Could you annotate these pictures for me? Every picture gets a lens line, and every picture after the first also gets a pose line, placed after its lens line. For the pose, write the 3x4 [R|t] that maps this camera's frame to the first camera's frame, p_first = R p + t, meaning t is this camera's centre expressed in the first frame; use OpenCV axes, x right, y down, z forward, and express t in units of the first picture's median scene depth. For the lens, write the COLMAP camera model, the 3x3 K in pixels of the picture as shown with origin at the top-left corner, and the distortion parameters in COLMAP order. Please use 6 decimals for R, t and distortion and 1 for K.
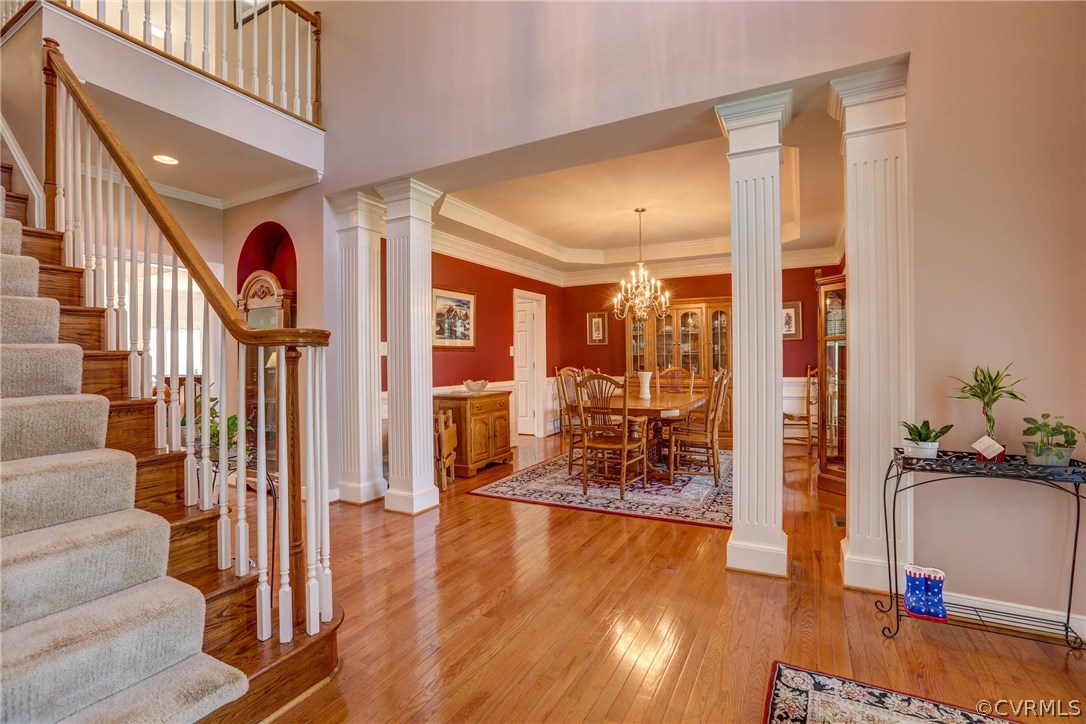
lens RADIAL K [[493.6, 0, 538.8], [0, 493.6, 361.5], [0, 0, 1]] dist [-0.024139, 0.004572]
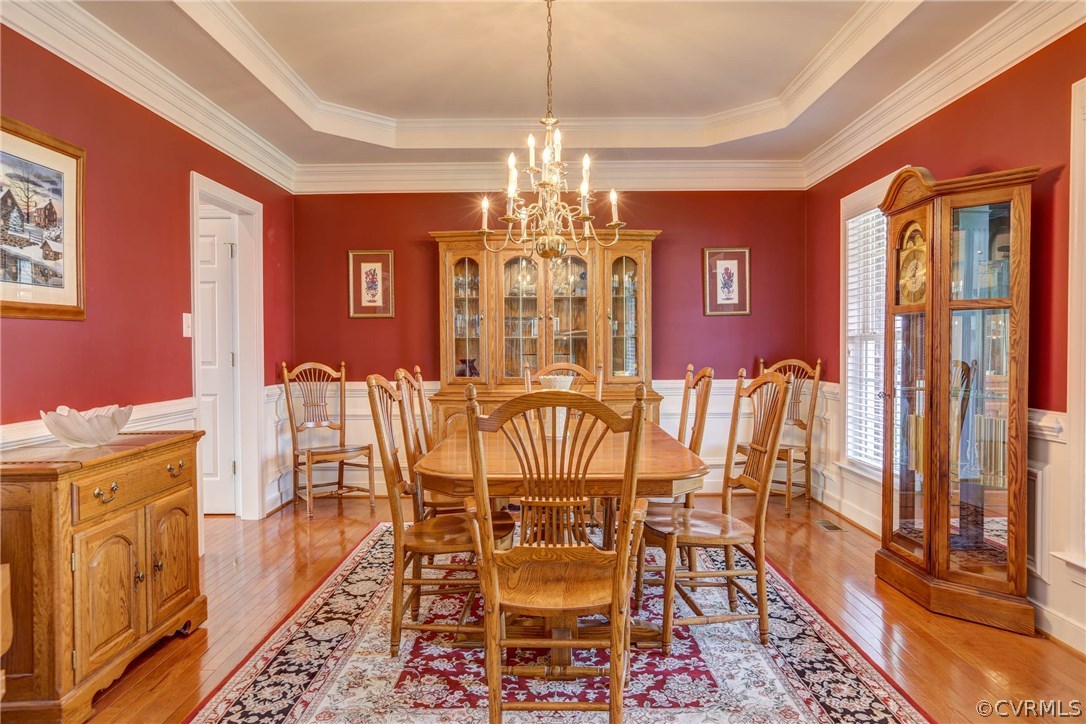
lens RADIAL K [[698.3, 0, 545.6], [0, 698.3, 357.8], [0, 0, 1]] dist [0.007408, 0.009284]
pose [[0.889170, -0.001936, 0.457574, -0.064720], [-0.002270, 0.999960, 0.008642, 0.000739], [-0.457572, -0.008722, 0.889130, 0.409229]]
